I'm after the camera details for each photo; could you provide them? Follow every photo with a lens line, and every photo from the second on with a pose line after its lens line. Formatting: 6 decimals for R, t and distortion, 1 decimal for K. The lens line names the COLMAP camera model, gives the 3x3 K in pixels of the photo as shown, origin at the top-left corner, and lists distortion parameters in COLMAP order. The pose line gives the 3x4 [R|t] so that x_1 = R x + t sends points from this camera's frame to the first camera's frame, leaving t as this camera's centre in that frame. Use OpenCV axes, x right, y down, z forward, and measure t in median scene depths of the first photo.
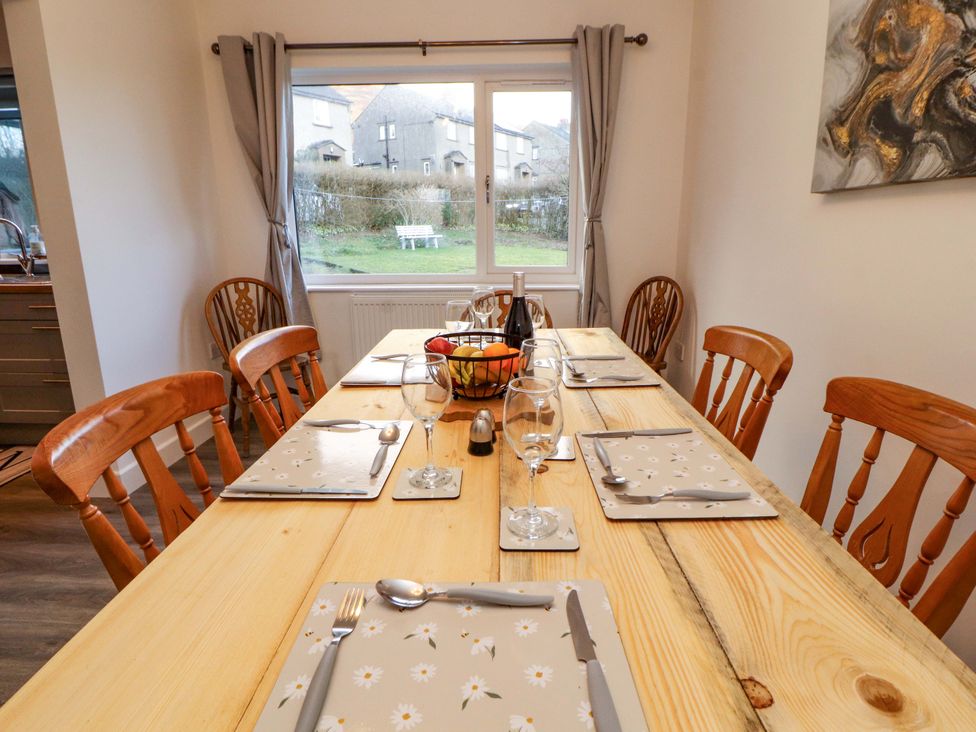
lens RADIAL K [[517.8, 0, 497.8], [0, 517.8, 340.9], [0, 0, 1]] dist [-0.001343, -0.013773]
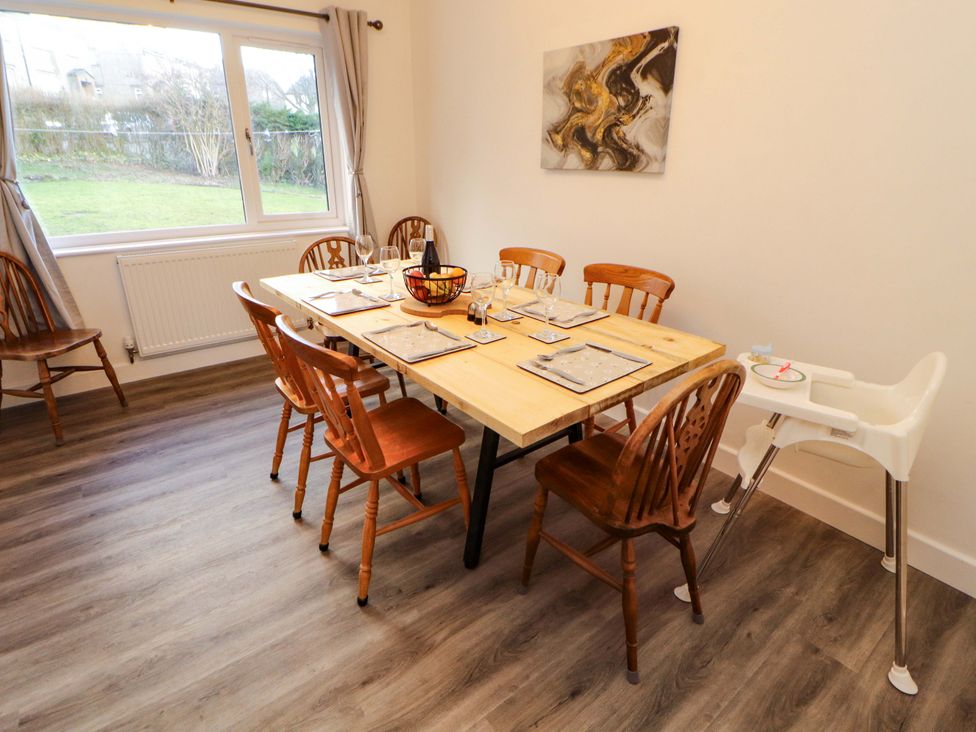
lens RADIAL K [[517.8, 0, 497.8], [0, 517.8, 340.9], [0, 0, 1]] dist [-0.001343, -0.013773]
pose [[0.760683, -0.207554, 0.615047, -0.890591], [0.124551, 0.976567, 0.175509, -0.040604], [-0.637062, -0.056902, 0.768709, -0.393659]]
